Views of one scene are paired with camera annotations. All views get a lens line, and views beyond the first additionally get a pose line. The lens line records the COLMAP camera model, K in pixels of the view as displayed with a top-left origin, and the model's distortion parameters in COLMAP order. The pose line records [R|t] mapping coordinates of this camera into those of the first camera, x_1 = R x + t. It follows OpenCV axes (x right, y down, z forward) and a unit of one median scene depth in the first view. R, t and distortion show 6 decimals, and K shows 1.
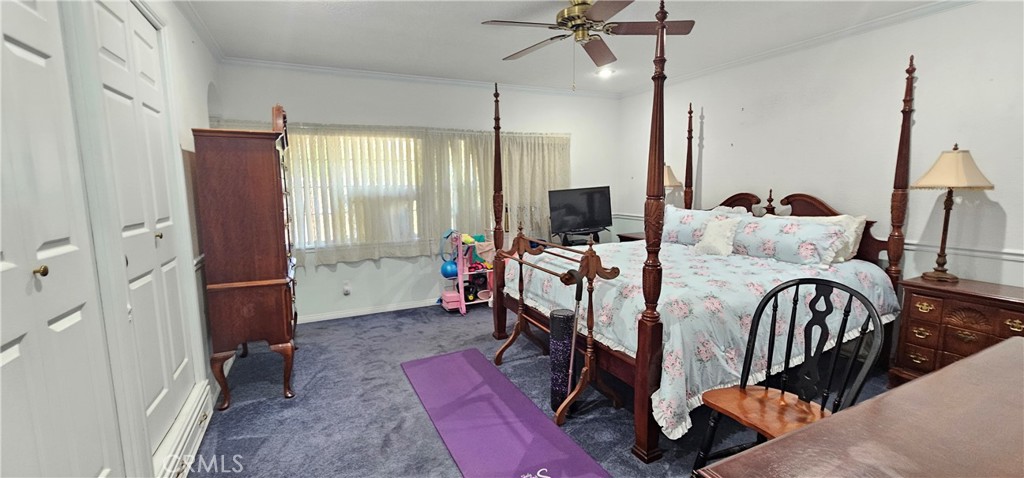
lens RADIAL K [[421.6, 0, 512.5], [0, 421.6, 233.4], [0, 0, 1]] dist [-0.002367, -0.000022]
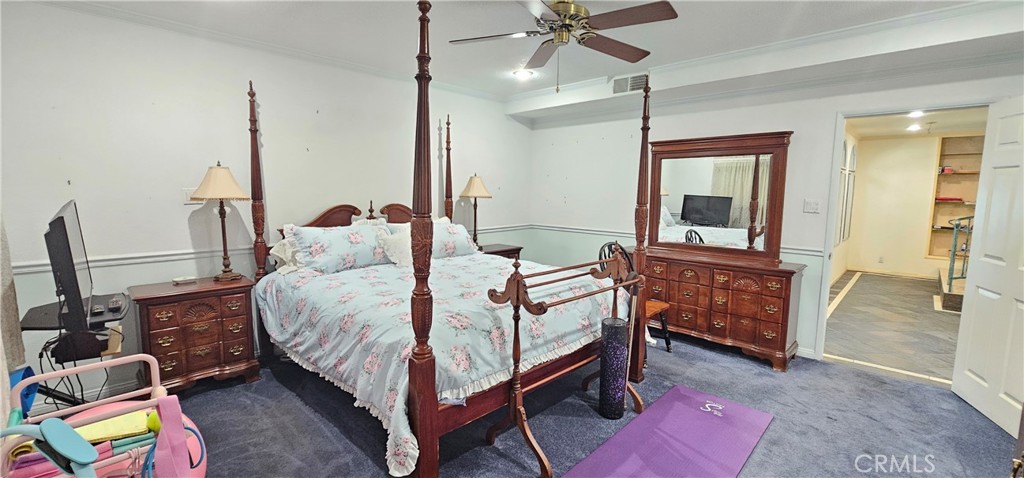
lens RADIAL K [[421.6, 0, 509.9], [0, 421.6, 241.4], [0, 0, 1]] dist [-0.002367, -0.000022]
pose [[-0.349053, -0.103231, 0.931400, -0.378239], [0.113584, 0.981925, 0.151398, -0.095137], [-0.930194, 0.158638, -0.331019, 0.801723]]
